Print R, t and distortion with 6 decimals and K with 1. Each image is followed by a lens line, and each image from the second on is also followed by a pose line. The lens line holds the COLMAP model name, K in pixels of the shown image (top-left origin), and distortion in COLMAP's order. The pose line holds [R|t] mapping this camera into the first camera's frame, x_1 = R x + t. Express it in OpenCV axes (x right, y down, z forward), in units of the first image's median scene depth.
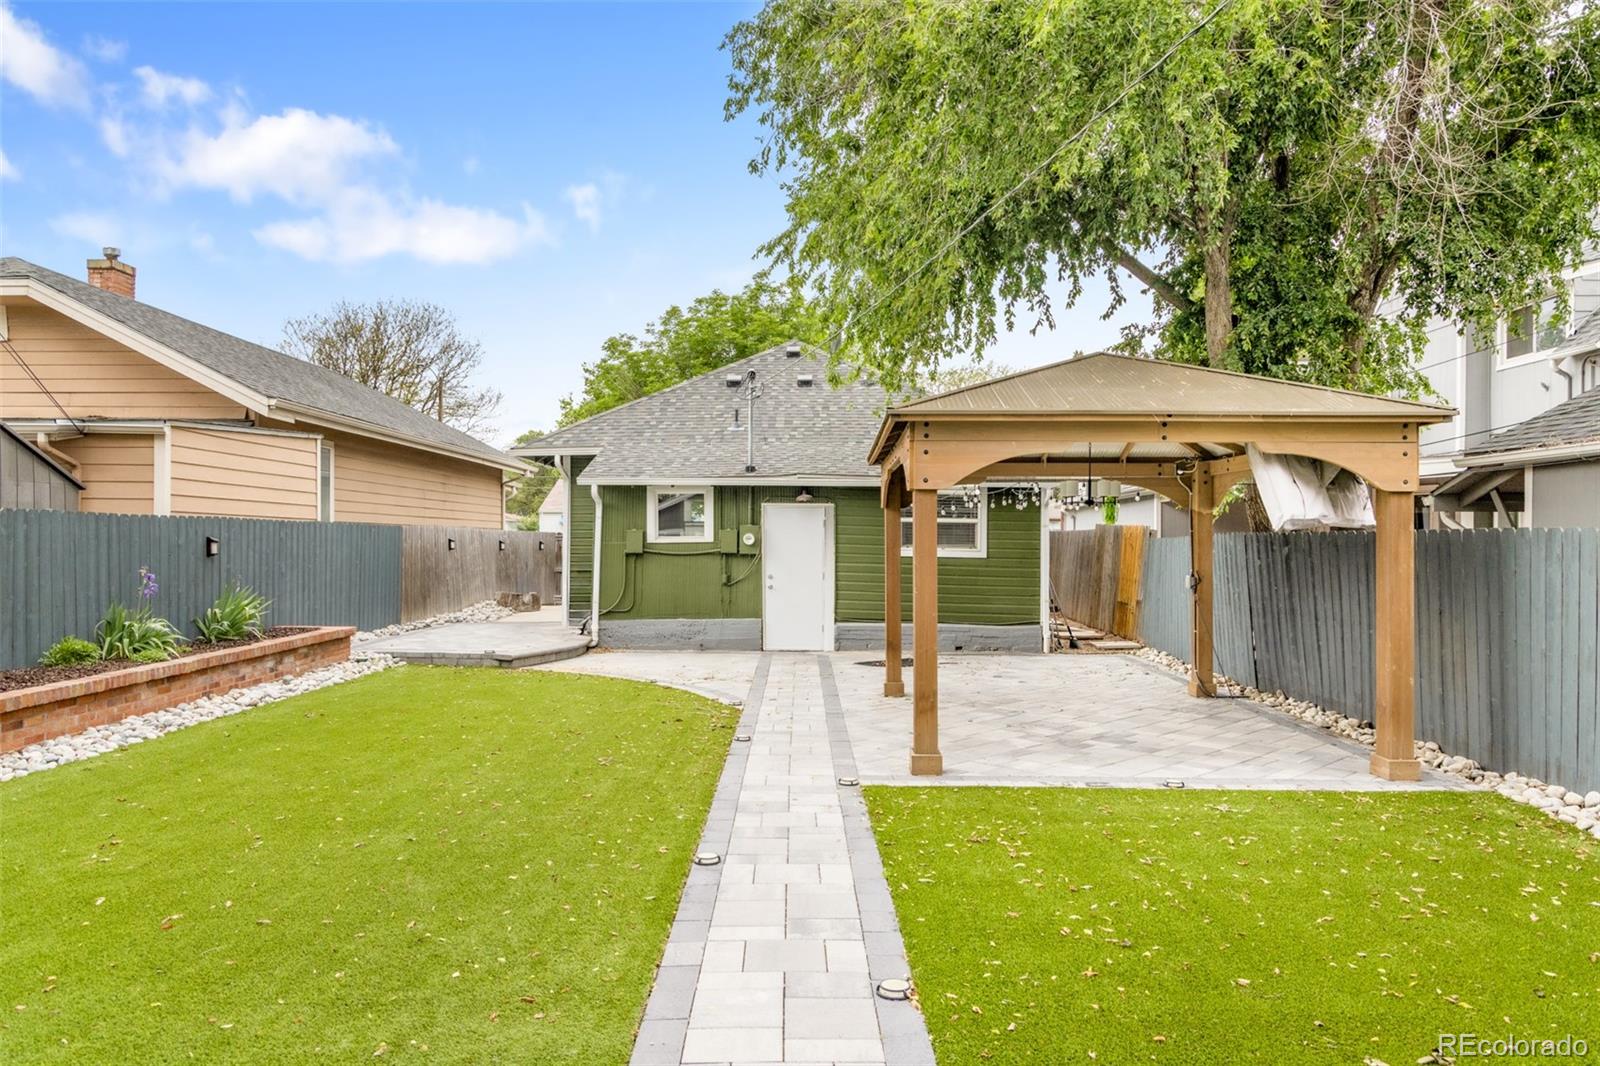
lens RADIAL K [[1124.1, 0, 798.6], [0, 1124.1, 532.9], [0, 0, 1]] dist [0.001684, 0.000053]
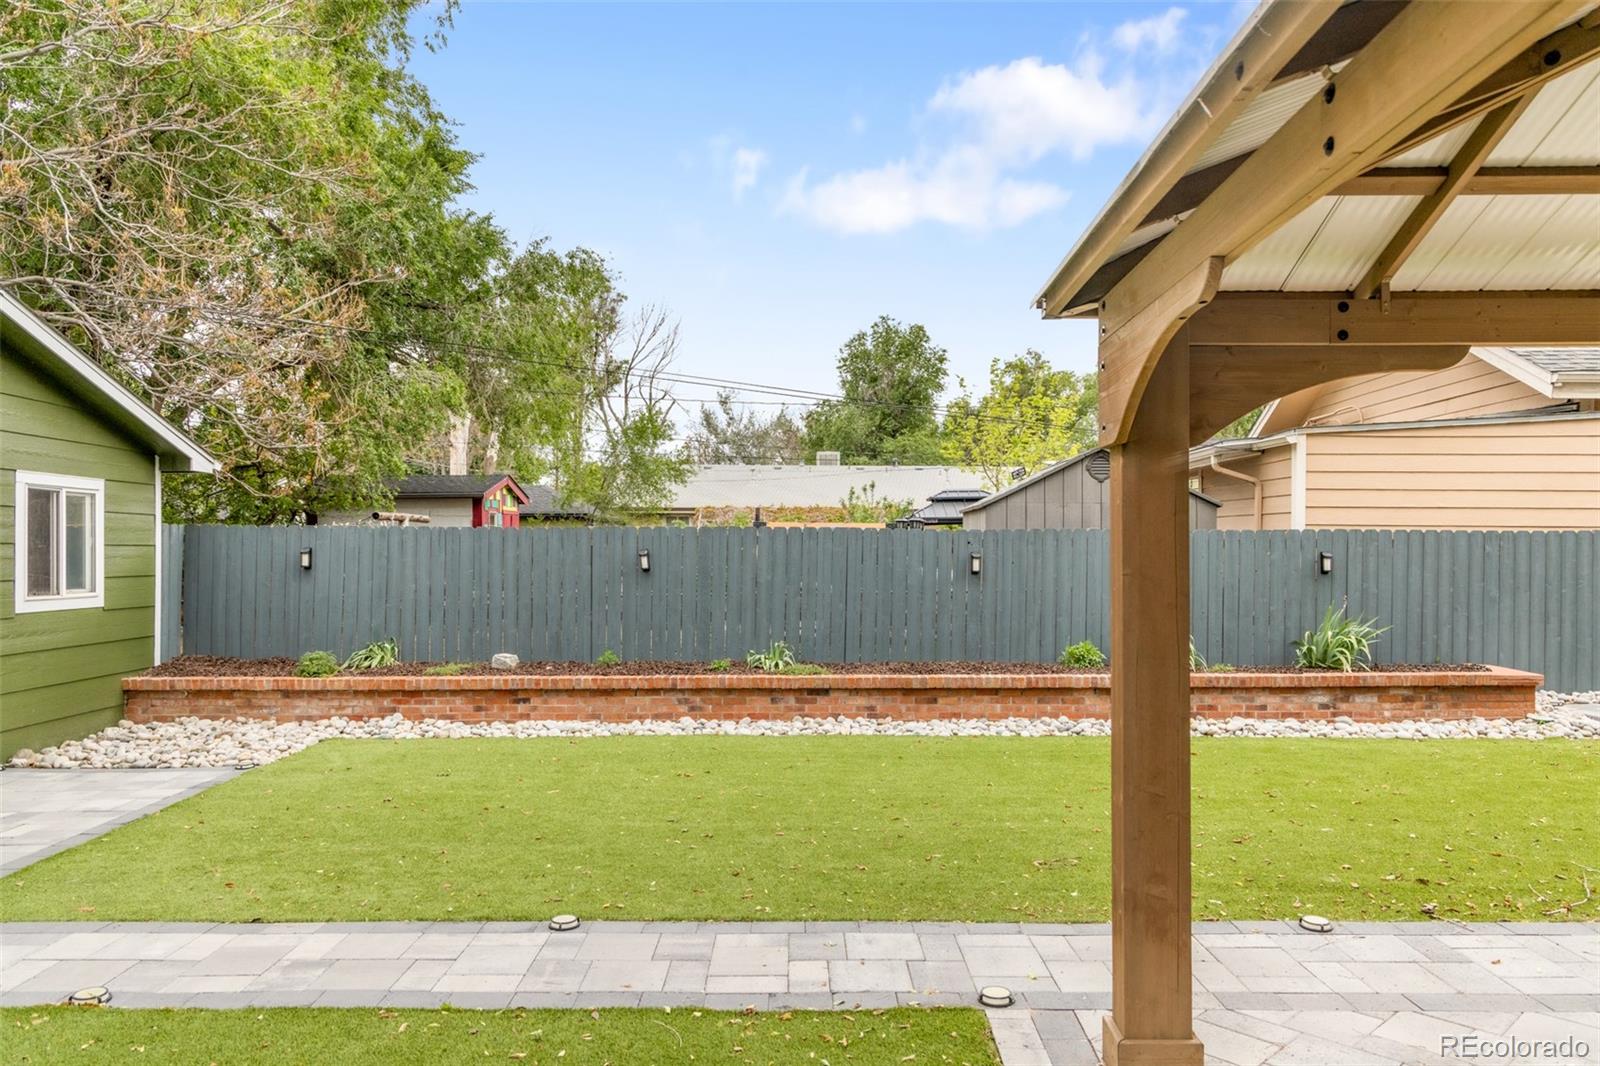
lens RADIAL K [[1124.1, 0, 801.0], [0, 1124.1, 538.8], [0, 0, 1]] dist [0.001684, 0.000053]
pose [[-0.018318, -0.005077, -0.999819, 0.545122], [0.005929, 0.999969, -0.005186, -0.007553], [0.999815, -0.006022, -0.018287, 0.808521]]
